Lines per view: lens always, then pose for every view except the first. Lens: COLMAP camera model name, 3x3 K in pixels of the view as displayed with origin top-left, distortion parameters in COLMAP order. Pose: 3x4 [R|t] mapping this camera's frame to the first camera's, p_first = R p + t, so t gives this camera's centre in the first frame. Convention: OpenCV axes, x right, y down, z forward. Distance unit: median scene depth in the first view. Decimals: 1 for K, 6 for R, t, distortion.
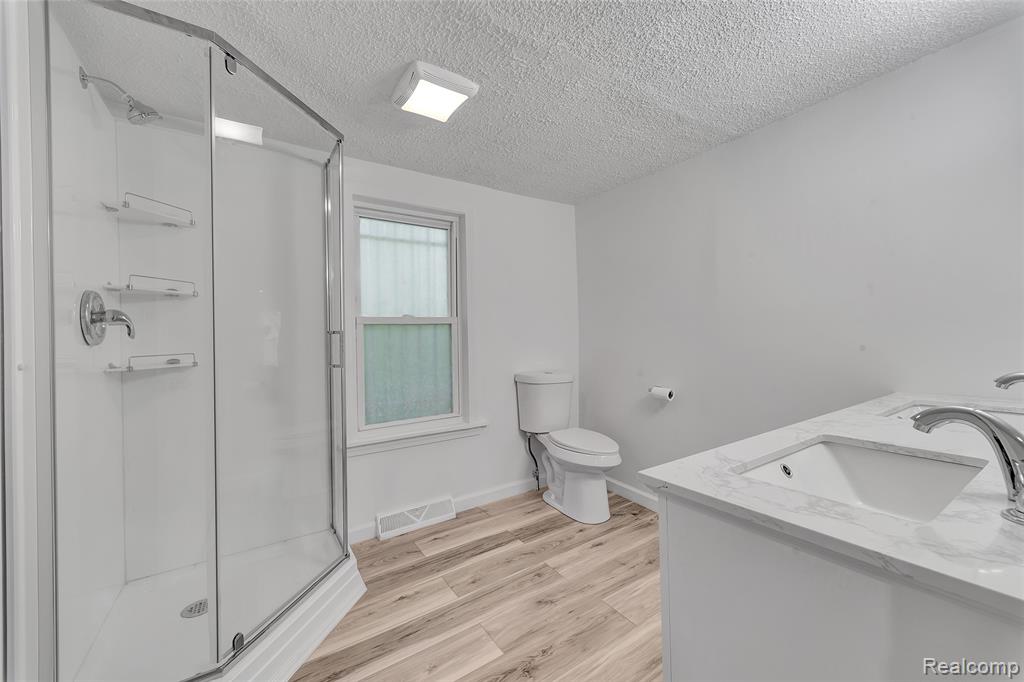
lens RADIAL K [[395.7, 0, 512.8], [0, 395.7, 339.5], [0, 0, 1]] dist [0.000476, -0.000732]
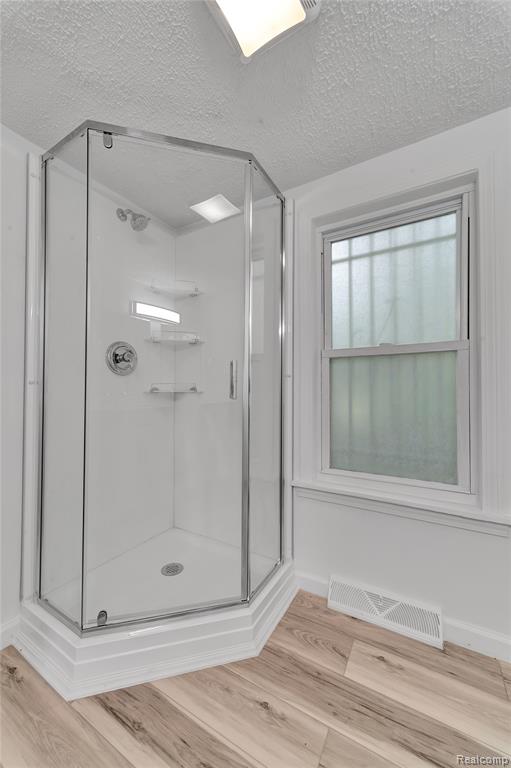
lens RADIAL K [[301.5, 0, 253.1], [0, 301.5, 378.6], [0, 0, 1]] dist [-0.003140, 0.000248]
pose [[0.423254, 0.002334, -0.906008, 0.181513], [-0.007929, 0.999968, -0.001128, 0.013560], [0.905976, 0.007661, 0.423259, 0.553122]]
